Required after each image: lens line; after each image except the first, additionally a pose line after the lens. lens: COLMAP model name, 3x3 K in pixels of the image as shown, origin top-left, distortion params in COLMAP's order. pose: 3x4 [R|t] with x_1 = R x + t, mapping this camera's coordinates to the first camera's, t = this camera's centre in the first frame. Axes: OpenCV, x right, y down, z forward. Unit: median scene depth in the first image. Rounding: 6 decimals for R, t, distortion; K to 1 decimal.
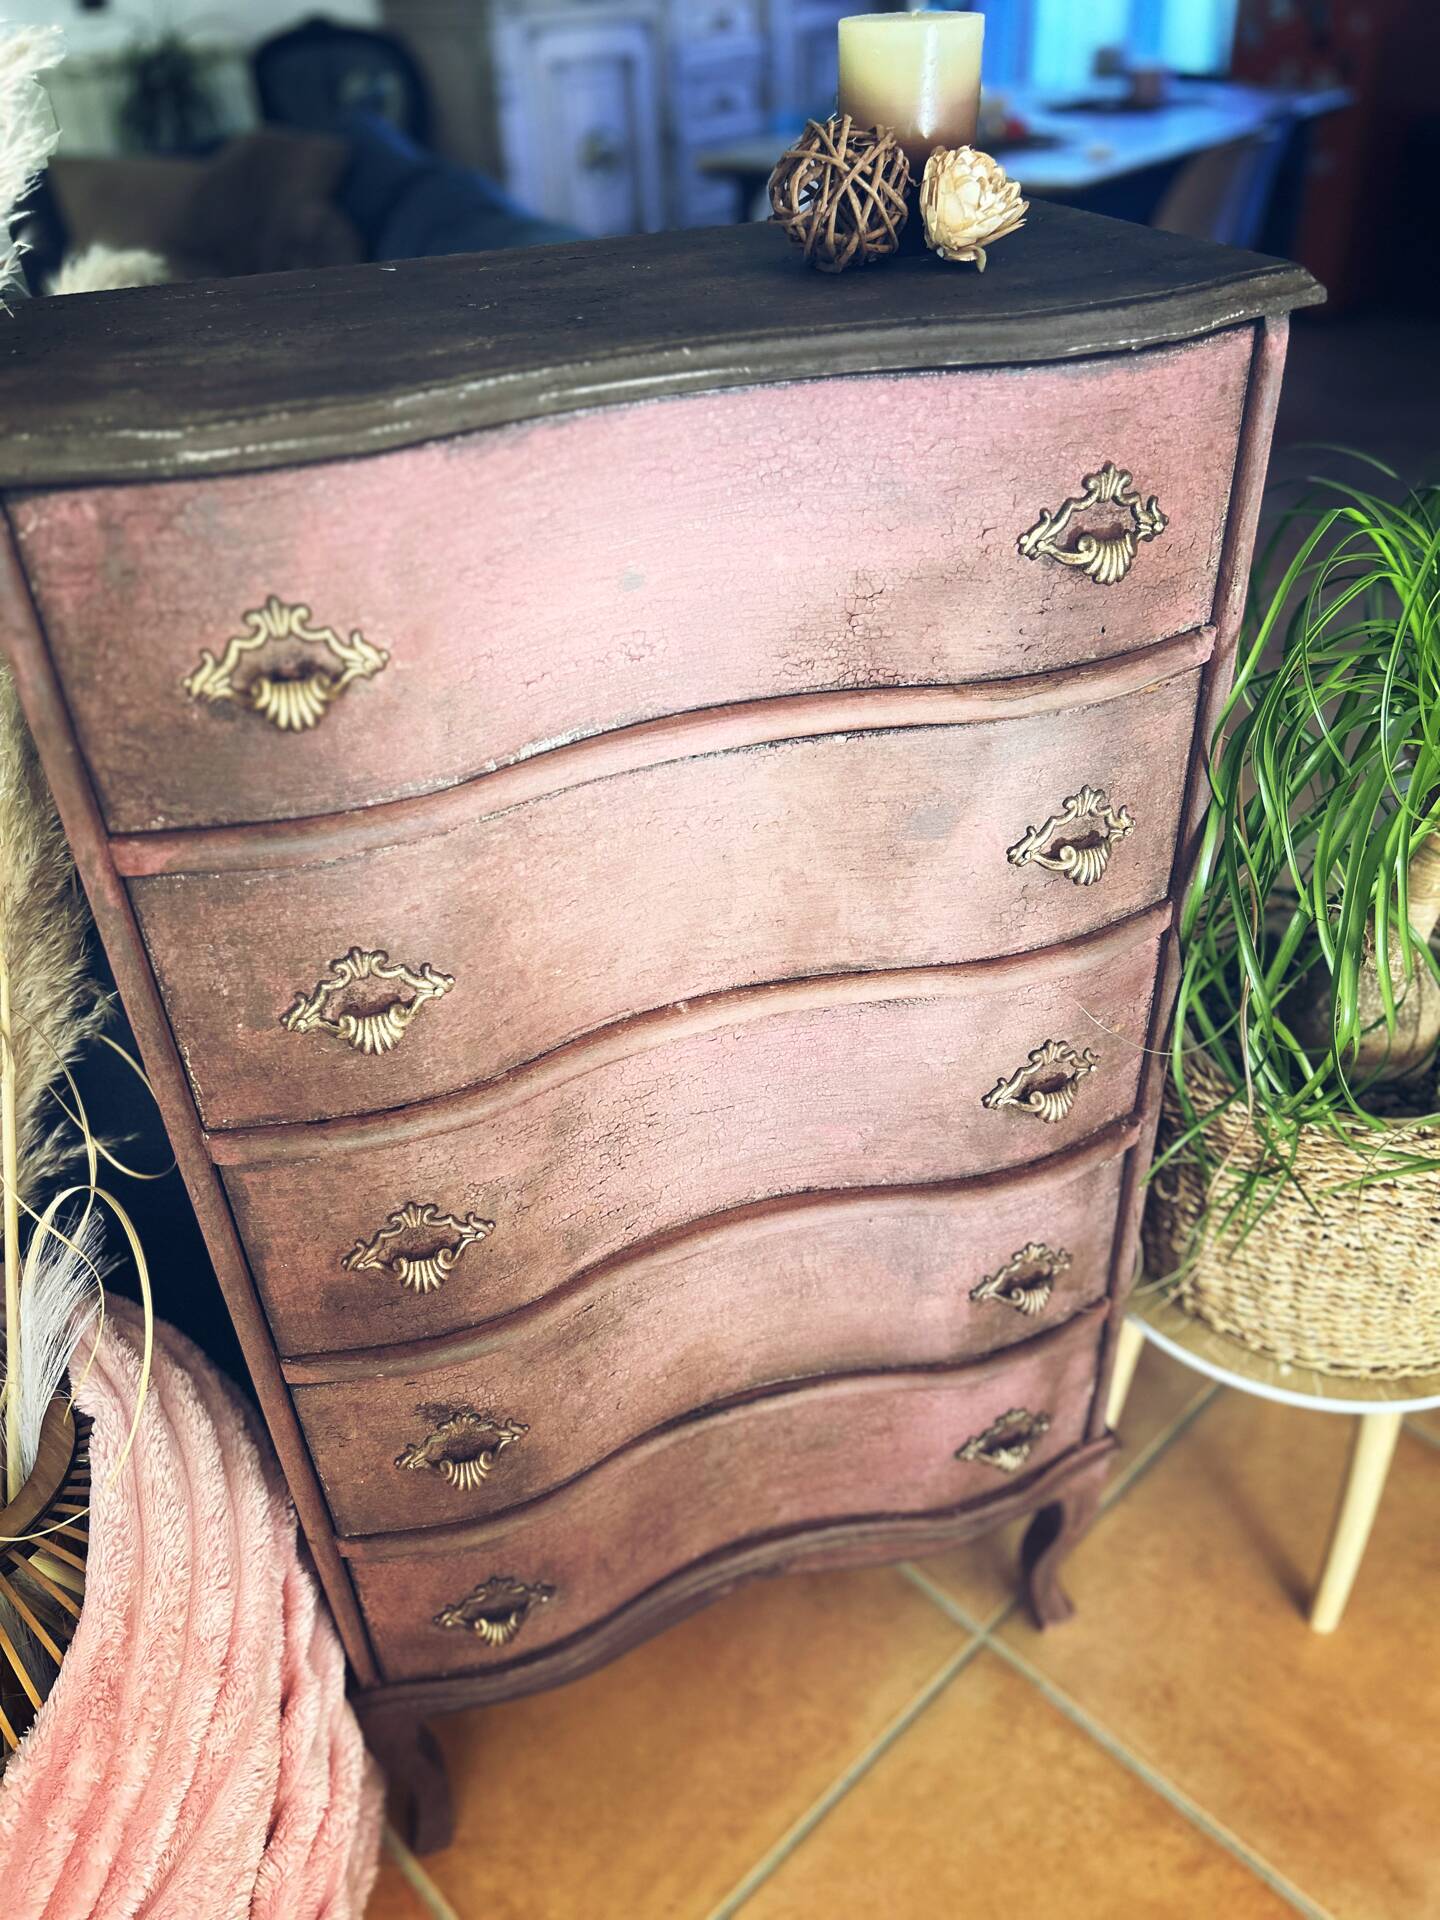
lens RADIAL K [[1462.9, 0, 712.8], [0, 1462.9, 962.3], [0, 0, 1]] dist [0.050500, -0.070694]
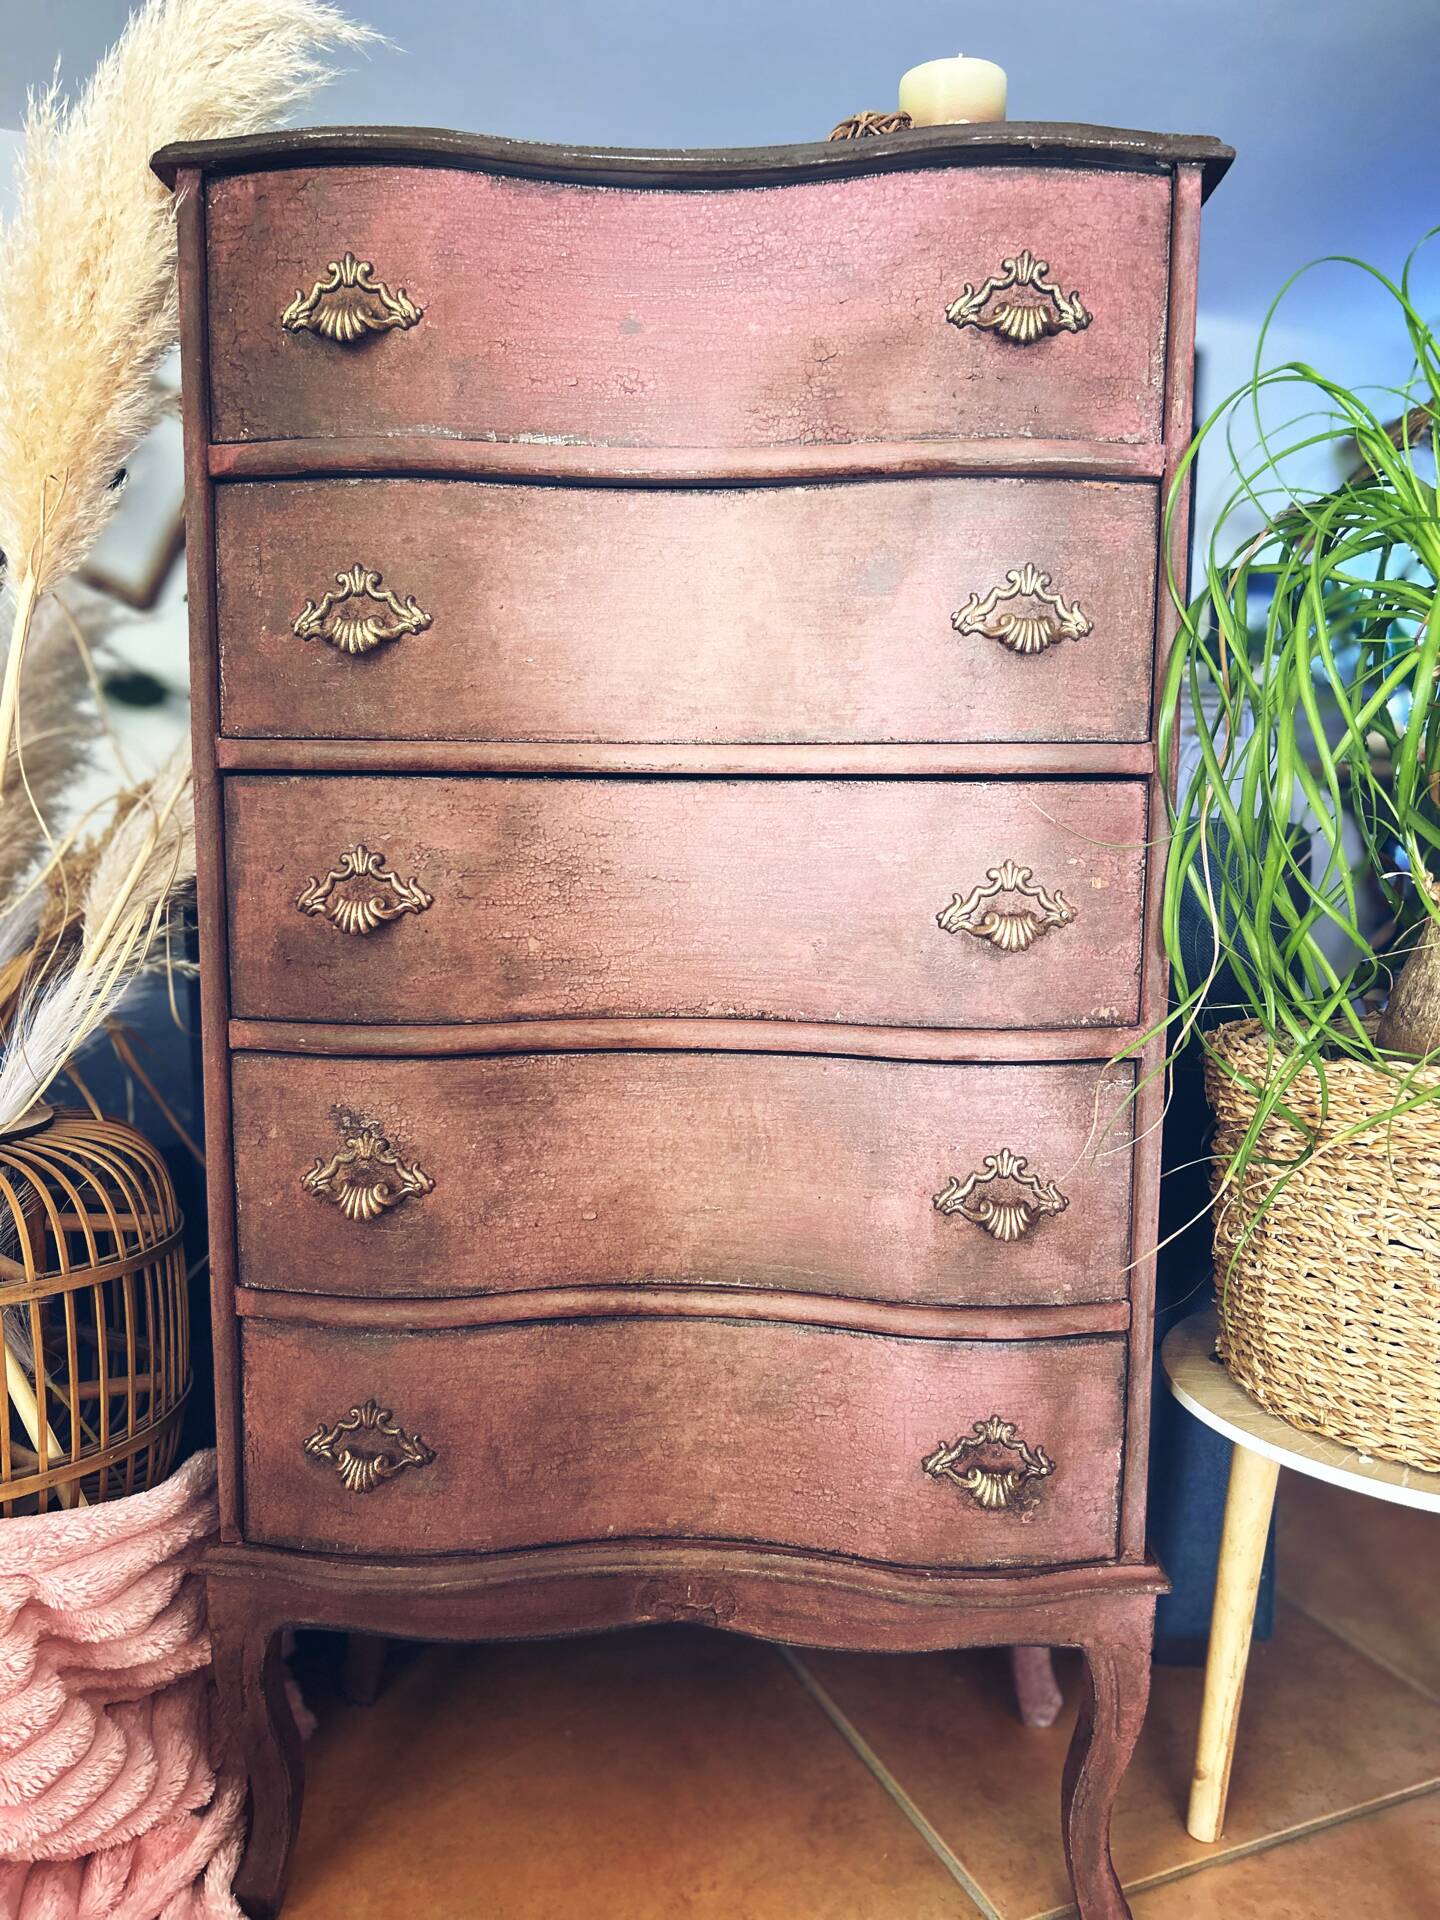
lens RADIAL K [[1462.9, 0, 715.9], [0, 1462.9, 960.6], [0, 0, 1]] dist [0.050500, -0.070694]
pose [[0.932693, 0.090546, -0.349121, 0.492086], [-0.245430, 0.868634, -0.430395, 0.726677], [0.264288, 0.487111, 0.832391, 0.203990]]
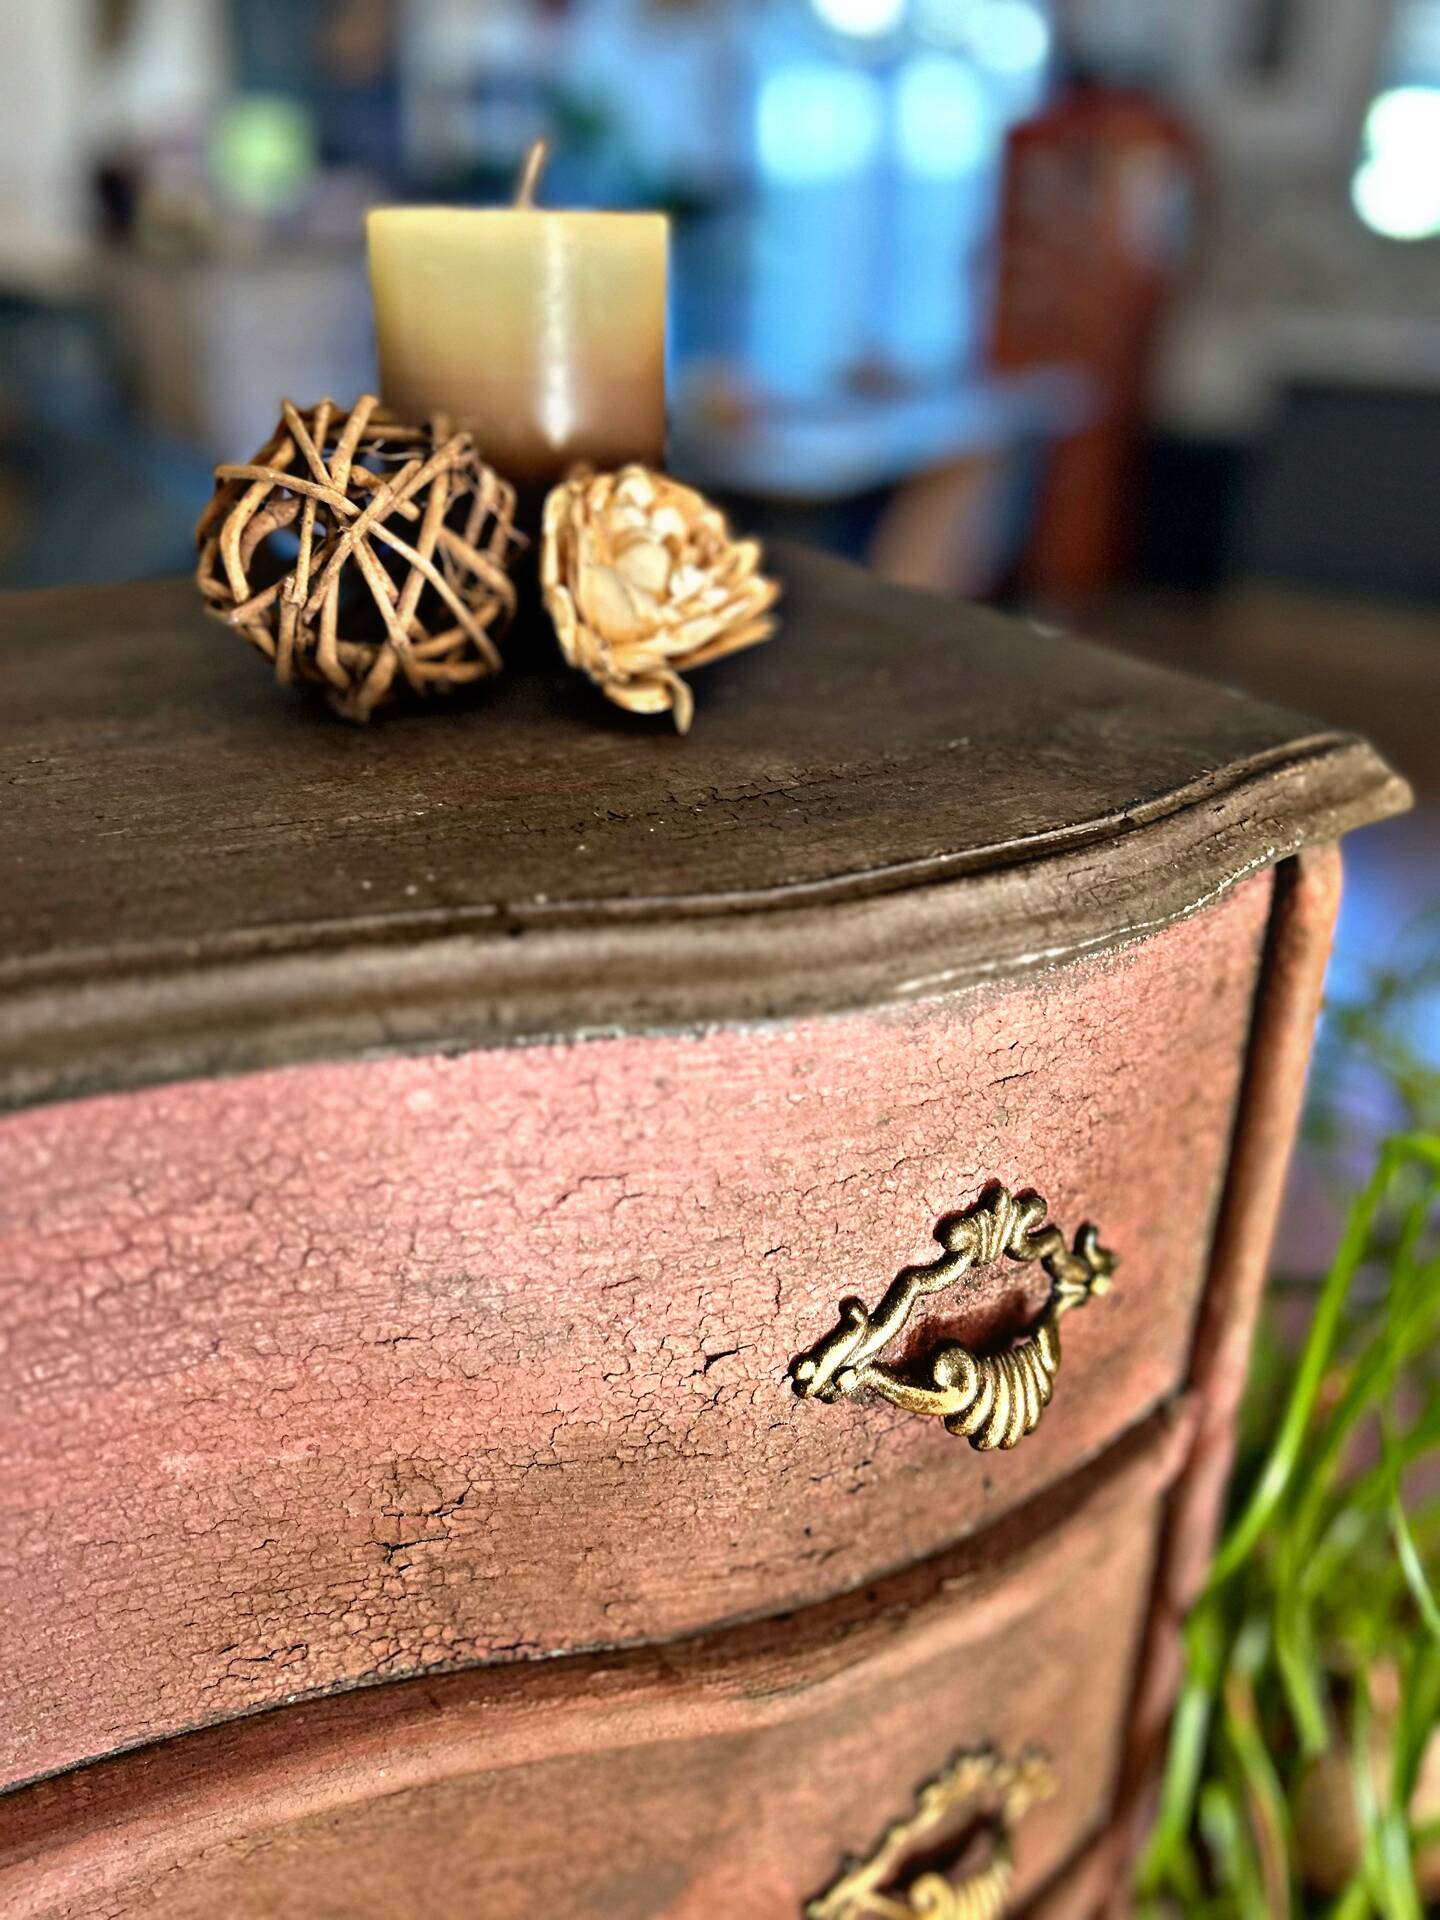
lens RADIAL K [[1480.9, 0, 720.7], [0, 1480.9, 972.0], [0, 0, 1]] dist [0.015559, -0.016382]
pose [[0.988240, -0.016864, 0.151979, 0.124840], [0.039451, 0.988370, -0.146861, -0.330500], [-0.147735, 0.151129, 0.977412, 0.572180]]
